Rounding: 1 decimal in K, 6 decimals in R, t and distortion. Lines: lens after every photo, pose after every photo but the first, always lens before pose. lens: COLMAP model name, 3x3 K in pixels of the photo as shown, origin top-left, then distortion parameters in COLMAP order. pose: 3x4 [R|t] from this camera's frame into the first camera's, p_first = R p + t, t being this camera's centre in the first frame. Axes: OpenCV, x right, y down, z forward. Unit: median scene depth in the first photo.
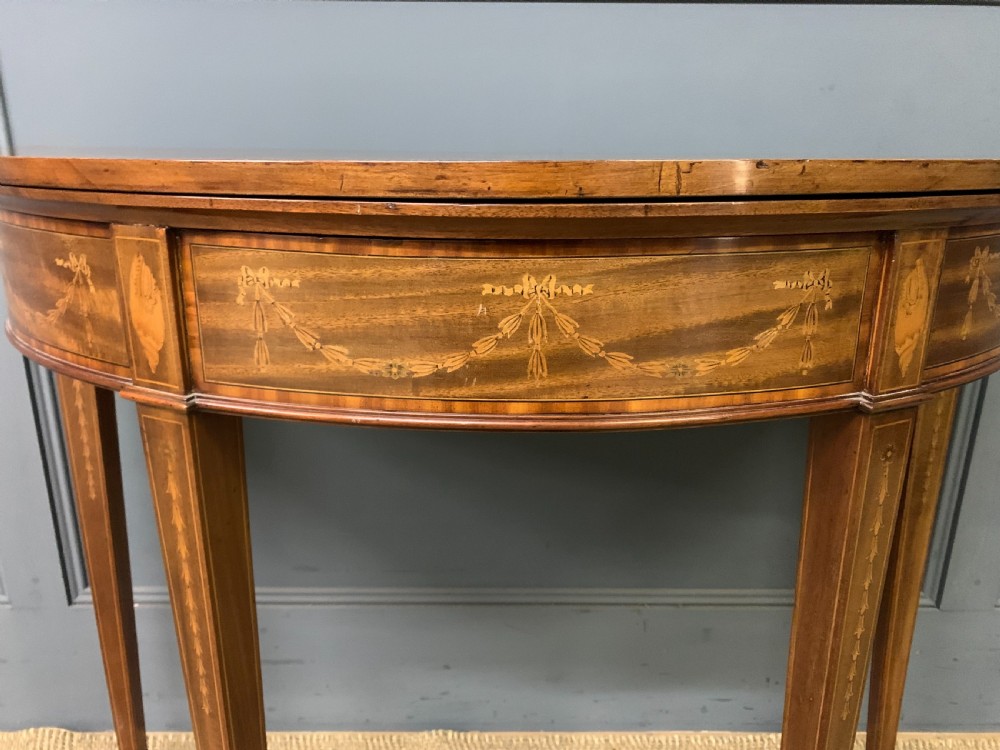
lens RADIAL K [[774.8, 0, 493.6], [0, 774.8, 379.7], [0, 0, 1]] dist [-0.000208, 0.001146]
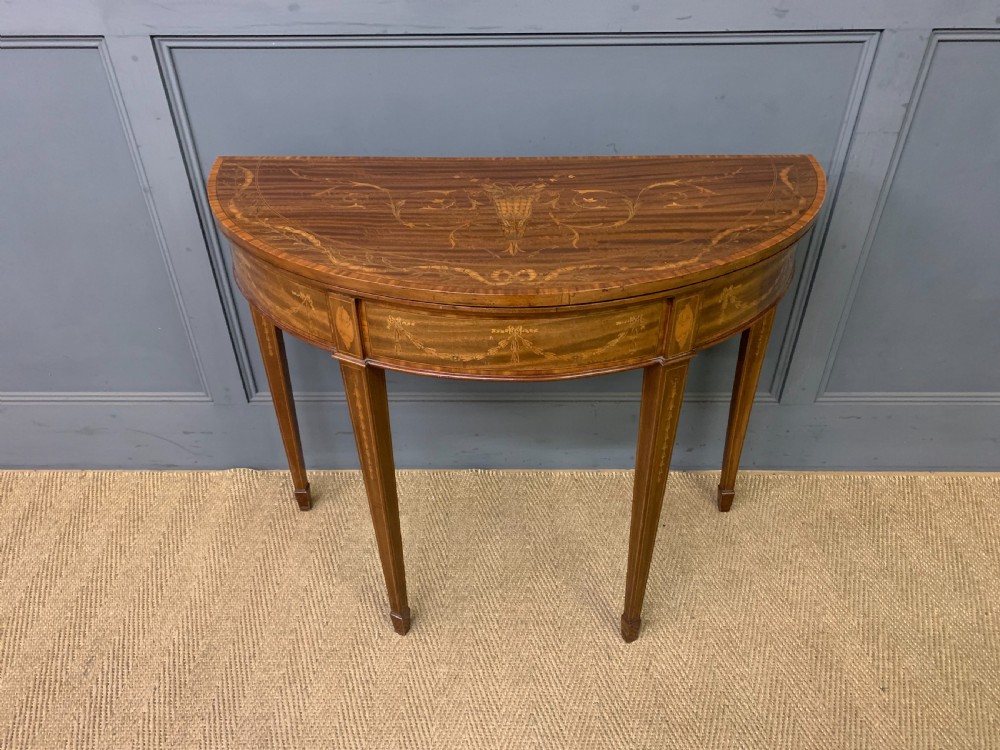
lens RADIAL K [[756.5, 0, 496.4], [0, 756.5, 374.3], [0, 0, 1]] dist [0.042970, -0.038513]
pose [[0.999699, -0.002621, -0.024381, 0.052448], [0.010717, 0.940988, 0.338271, -0.717854], [0.022055, -0.338431, 0.940733, -1.150516]]
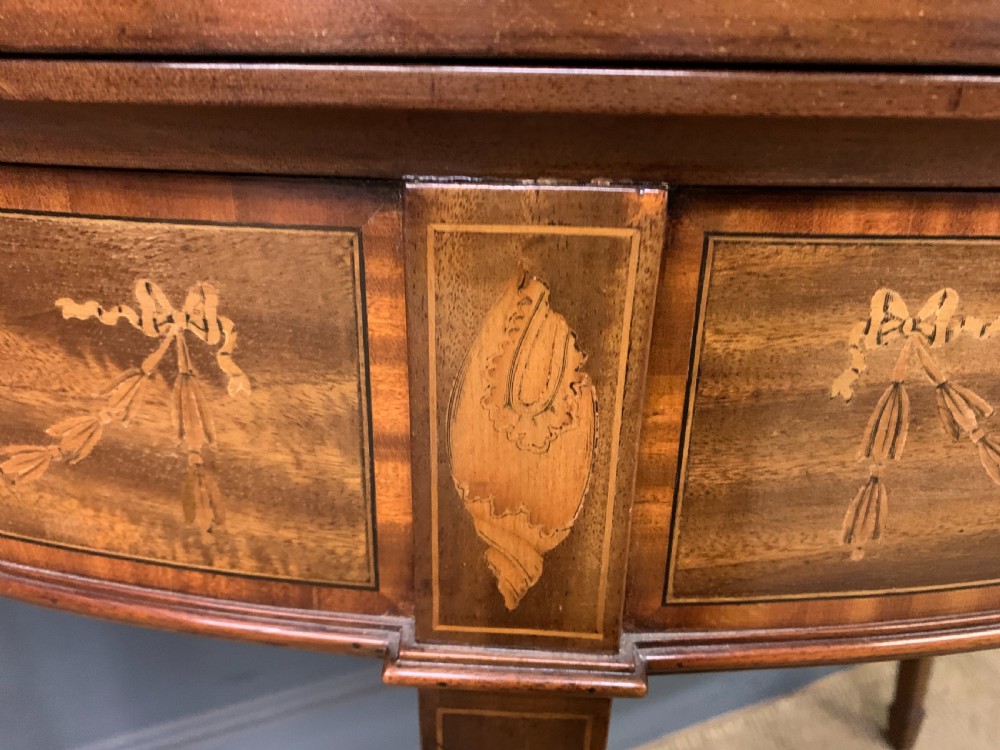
lens RADIAL K [[776.1, 0, 491.6], [0, 776.1, 370.1], [0, 0, 1]] dist [0.008170, -0.018539]
pose [[0.921833, -0.137417, 0.362410, -0.584748], [0.105779, 0.988741, 0.105844, -0.159877], [-0.372875, -0.059235, 0.925989, 0.716588]]
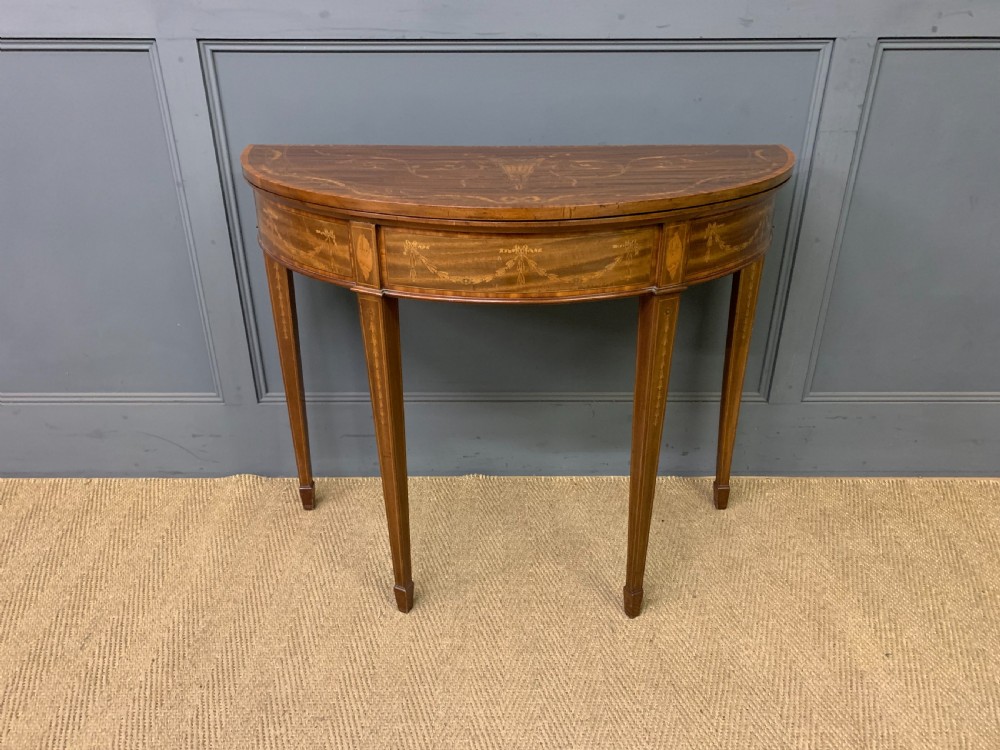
lens RADIAL K [[756.5, 0, 501.4], [0, 756.5, 374.8], [0, 0, 1]] dist [0.042970, -0.038513]
pose [[0.999963, -0.005364, -0.006757, 0.005489], [0.006454, 0.984828, 0.173412, -0.135130], [0.005724, -0.173450, 0.984826, -1.484672]]
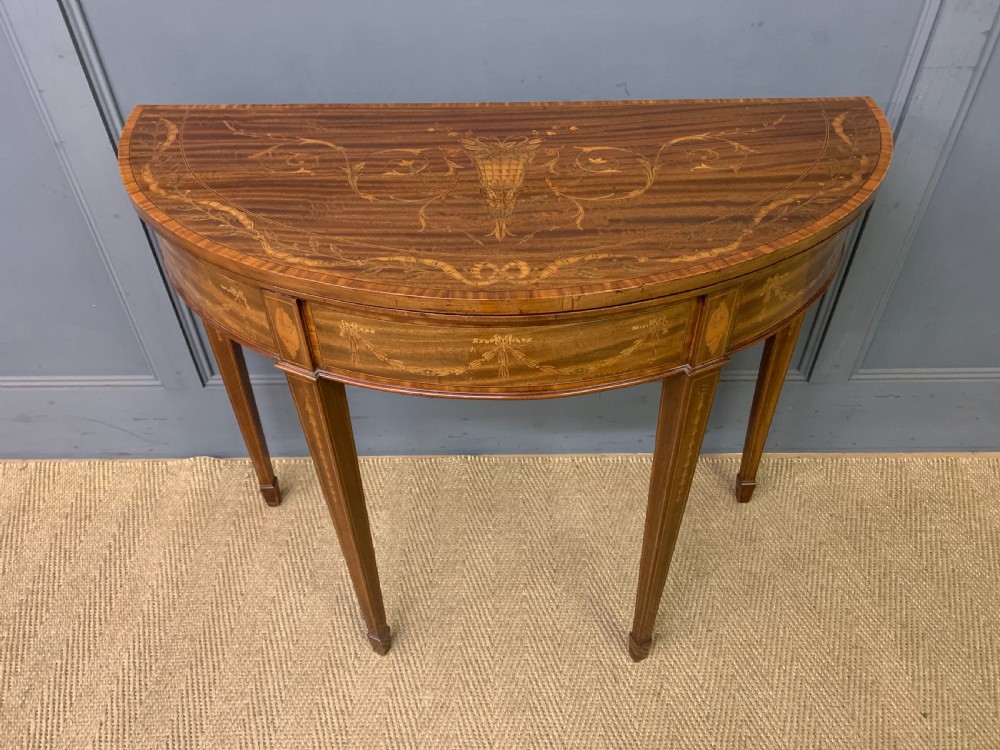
lens RADIAL K [[756.5, 0, 498.3], [0, 756.5, 372.9], [0, 0, 1]] dist [0.042970, -0.038513]
pose [[0.999753, -0.010376, -0.019647, 0.075613], [0.017684, 0.906953, 0.420861, -0.748600], [0.013452, -0.421105, 0.906912, -0.640150]]
